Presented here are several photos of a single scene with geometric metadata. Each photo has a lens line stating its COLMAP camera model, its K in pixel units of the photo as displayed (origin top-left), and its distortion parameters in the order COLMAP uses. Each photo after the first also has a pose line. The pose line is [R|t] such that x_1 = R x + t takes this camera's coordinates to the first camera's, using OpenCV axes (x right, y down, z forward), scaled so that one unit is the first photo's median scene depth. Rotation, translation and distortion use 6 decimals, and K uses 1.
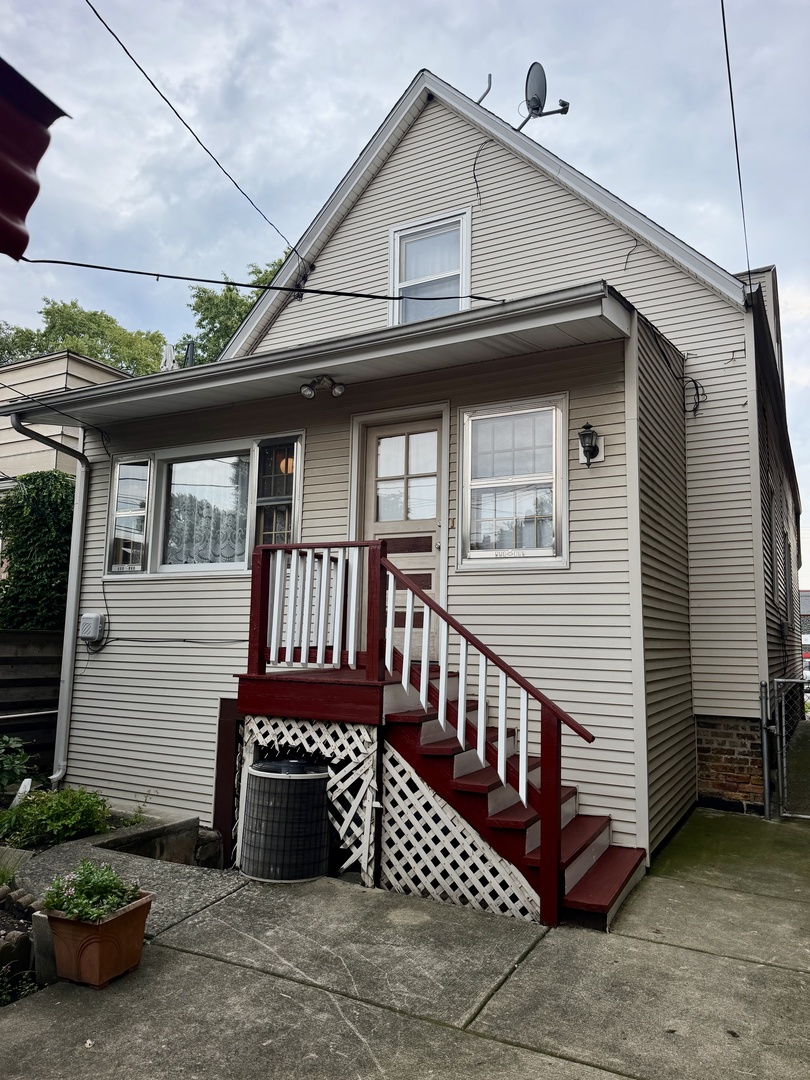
lens RADIAL K [[763.2, 0, 414.9], [0, 763.2, 538.8], [0, 0, 1]] dist [0.059447, -0.059447]
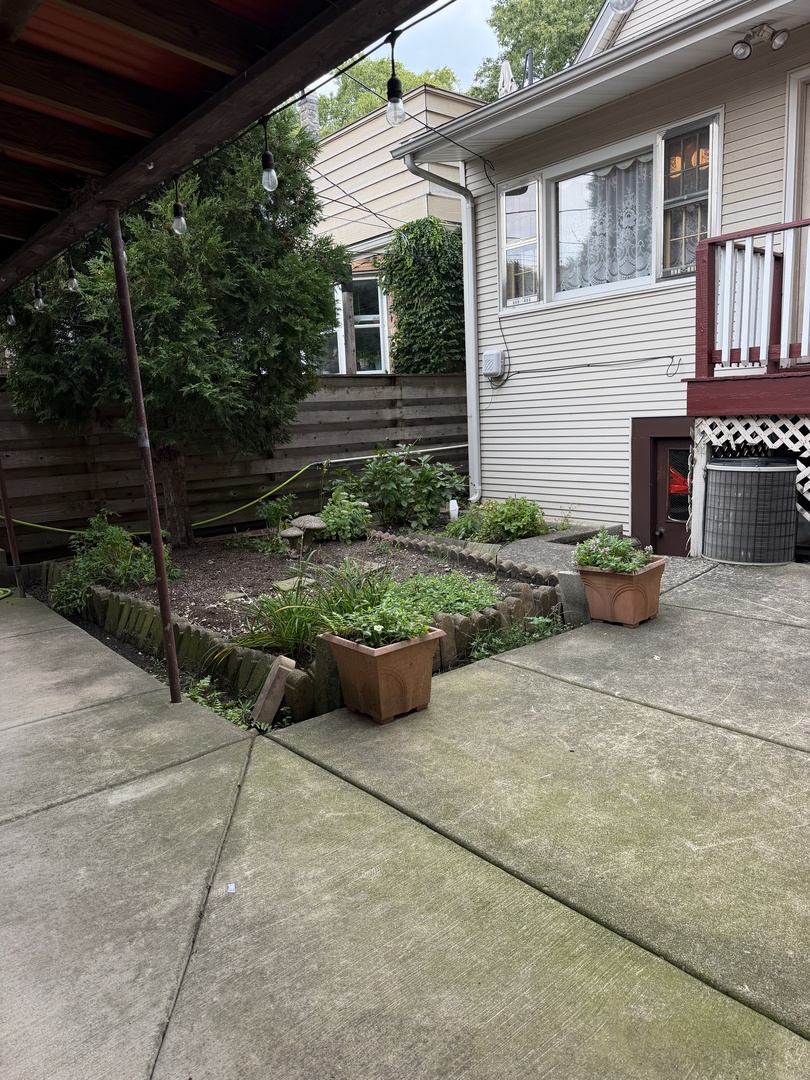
lens RADIAL K [[763.2, 0, 405.7], [0, 763.2, 543.1], [0, 0, 1]] dist [0.059447, -0.059447]
pose [[0.926549, 0.000920, -0.376173, -0.168828], [0.113594, 0.952629, 0.282123, 0.049550], [0.358613, -0.304132, 0.882553, -0.075176]]
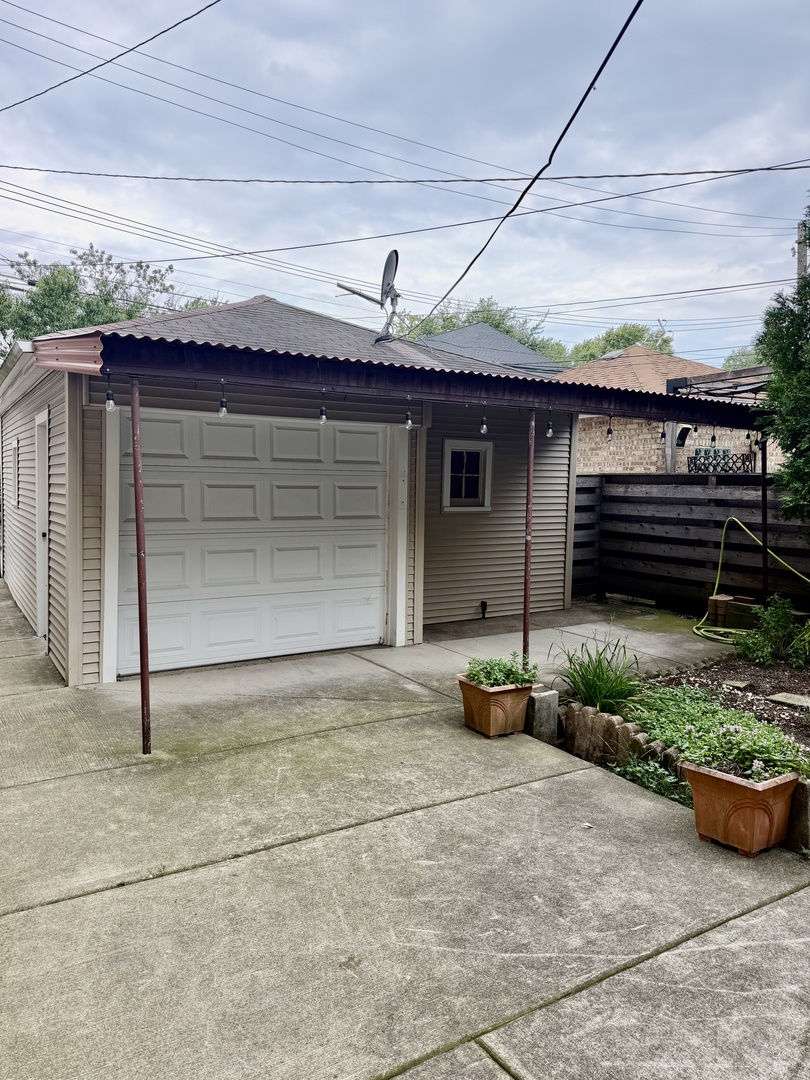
lens RADIAL K [[763.2, 0, 400.4], [0, 763.2, 533.9], [0, 0, 1]] dist [0.059447, -0.059447]
pose [[-0.509370, 0.026631, -0.860136, 0.346296], [0.078605, 0.996782, -0.015688, 0.112176], [0.856950, -0.075602, -0.509824, 0.699438]]
